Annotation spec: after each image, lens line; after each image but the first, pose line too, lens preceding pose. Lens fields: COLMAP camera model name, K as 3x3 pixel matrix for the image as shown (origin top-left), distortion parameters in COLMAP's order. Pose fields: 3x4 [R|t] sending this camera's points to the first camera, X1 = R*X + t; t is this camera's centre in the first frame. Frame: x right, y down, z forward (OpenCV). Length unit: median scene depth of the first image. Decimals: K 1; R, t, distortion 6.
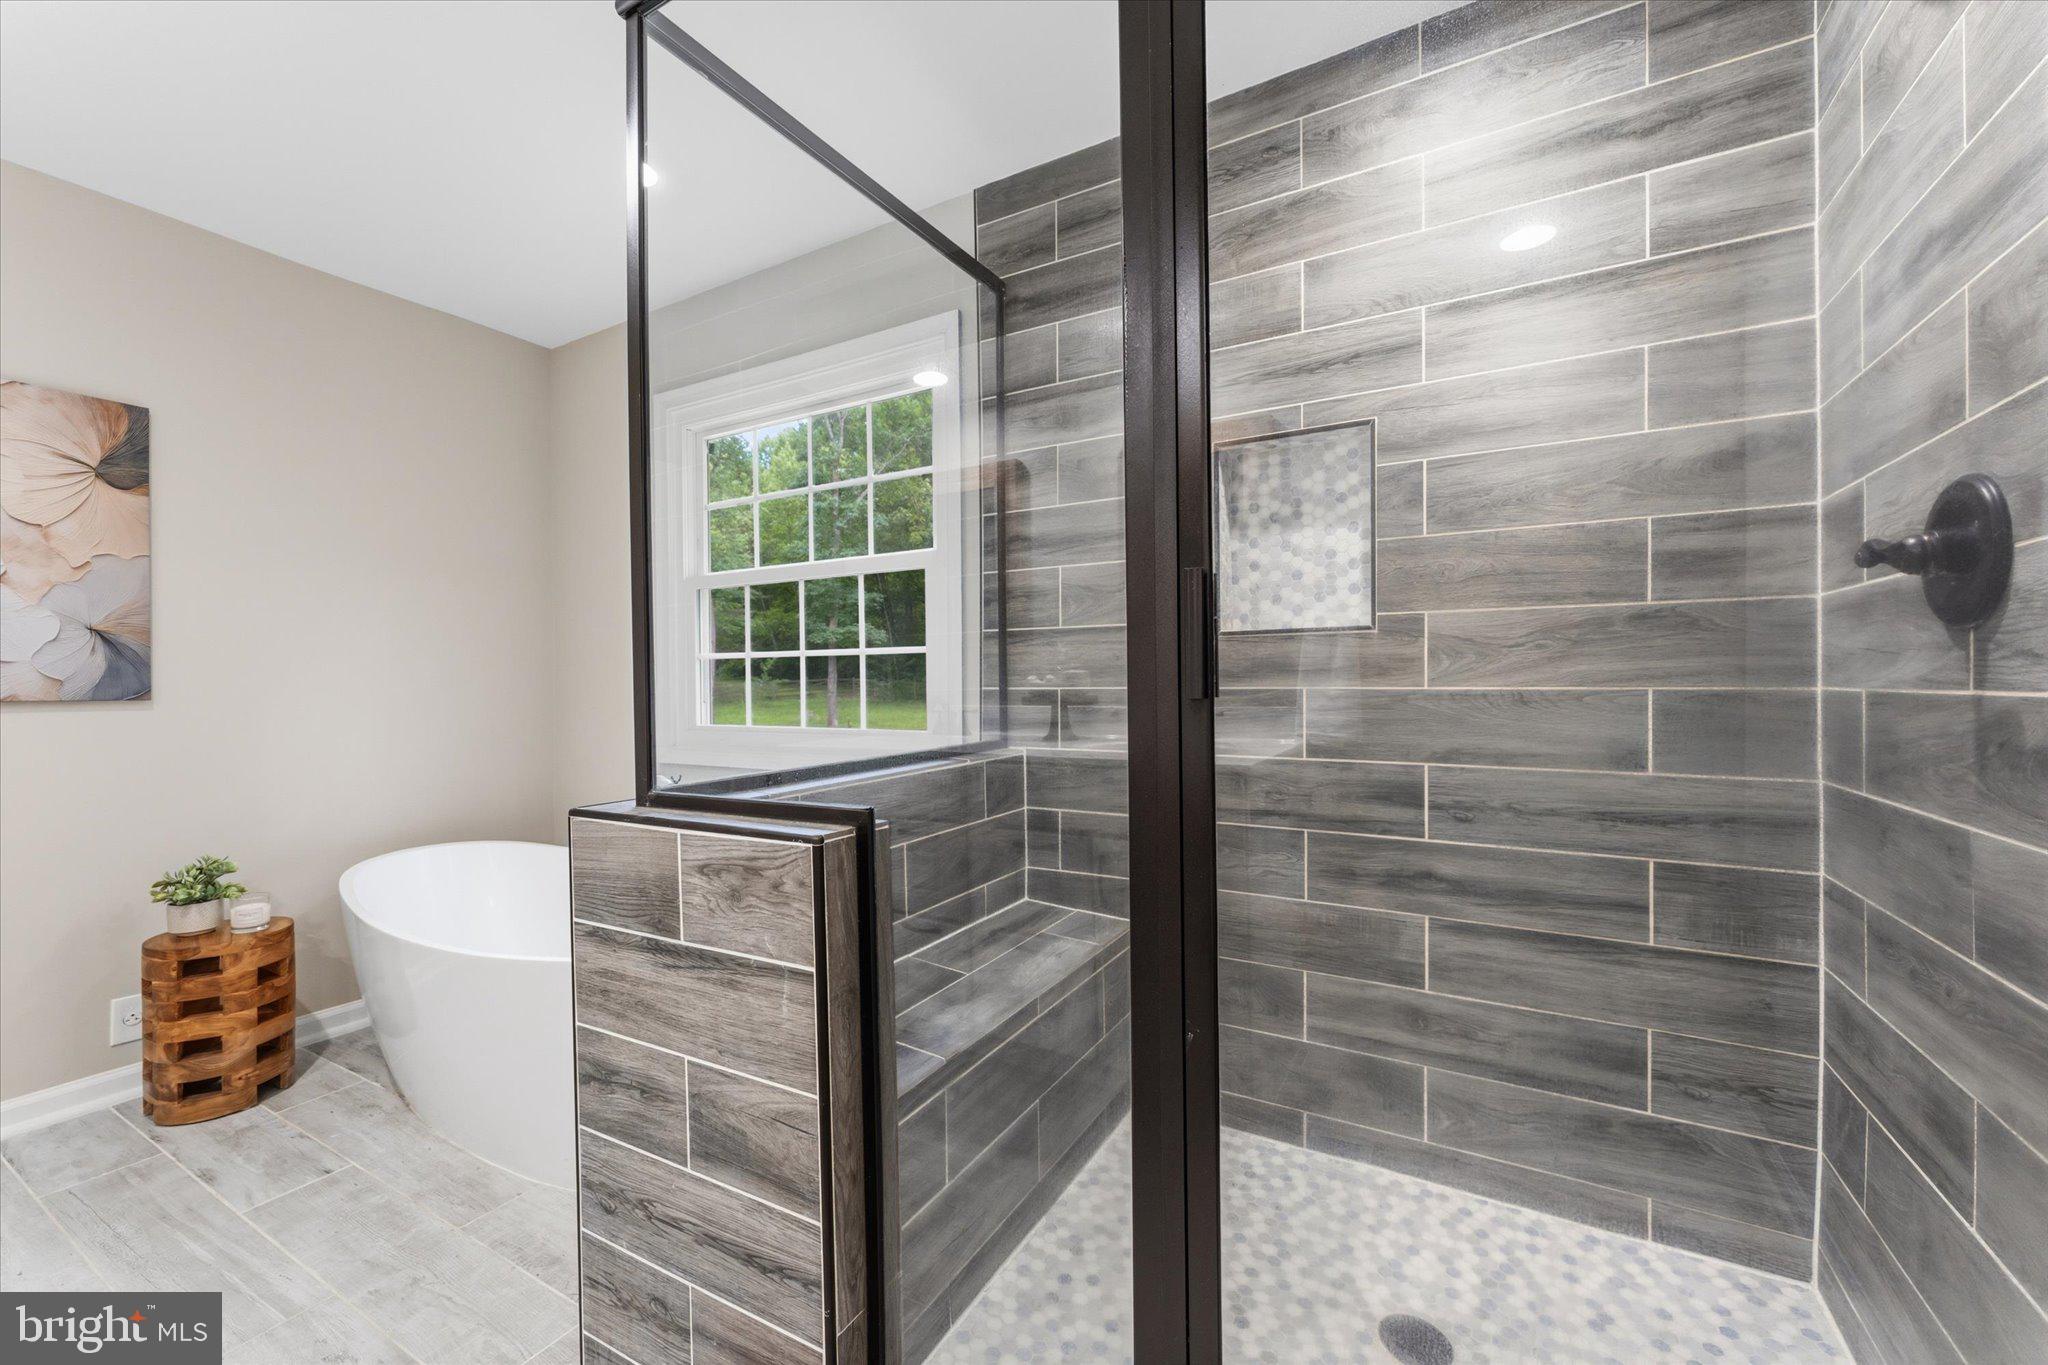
lens RADIAL K [[814.8, 0, 1022.4], [0, 814.8, 683.5], [0, 0, 1]] dist [-0.000644, 0.000080]
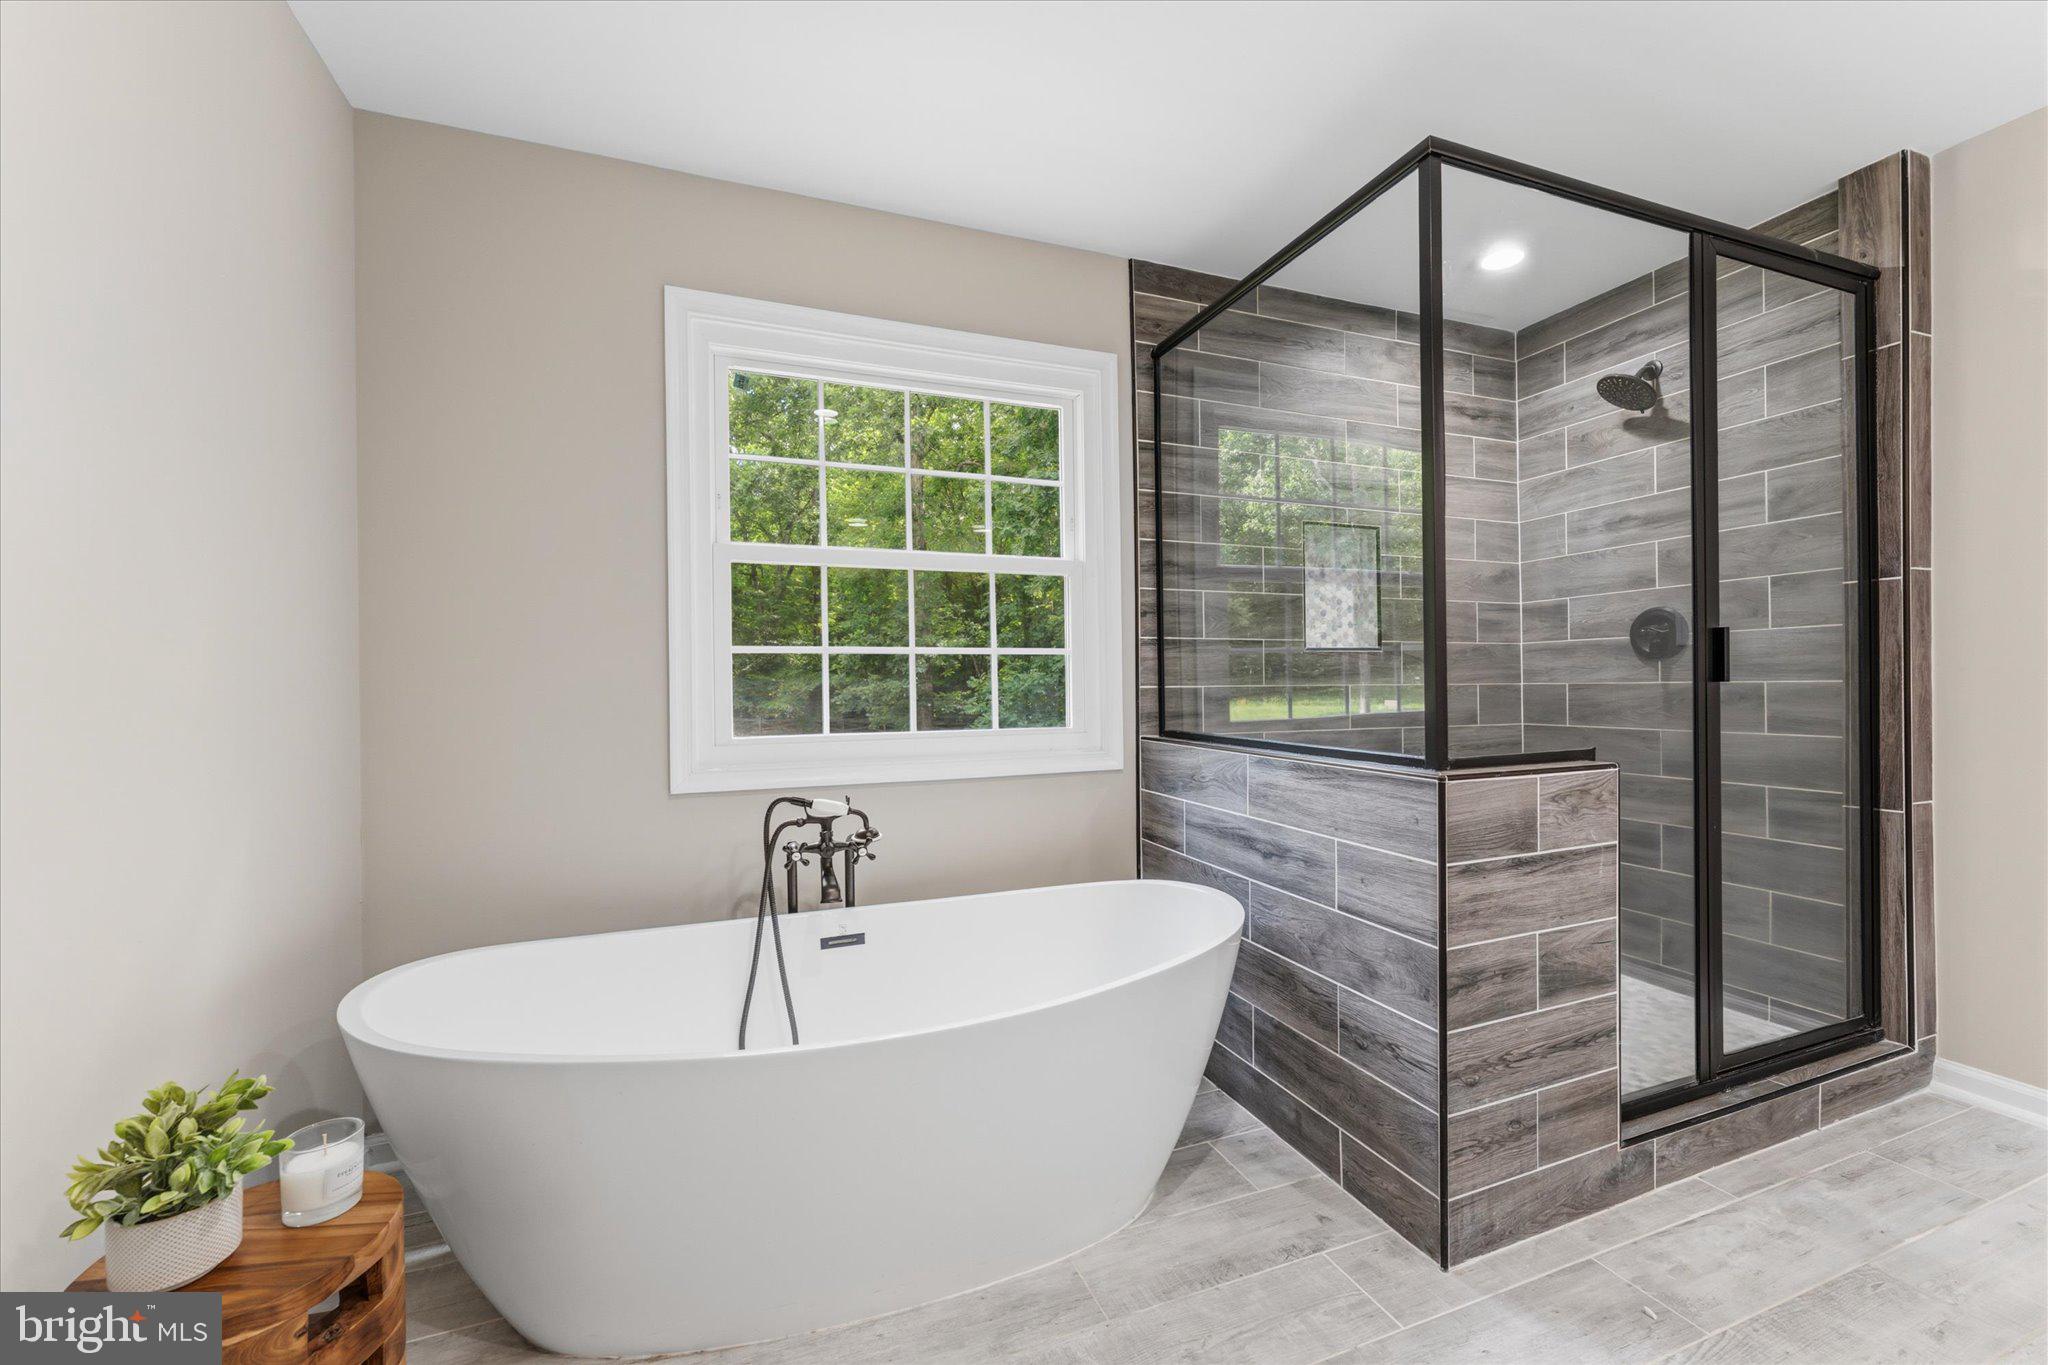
lens RADIAL K [[814.8, 0, 1031.5], [0, 814.8, 682.2], [0, 0, 1]] dist [-0.000644, 0.000080]
pose [[0.628163, 0.005266, 0.778064, -1.582637], [0.008160, 0.999878, -0.013355, 0.019626], [-0.778039, 0.014738, 0.628043, 0.589155]]
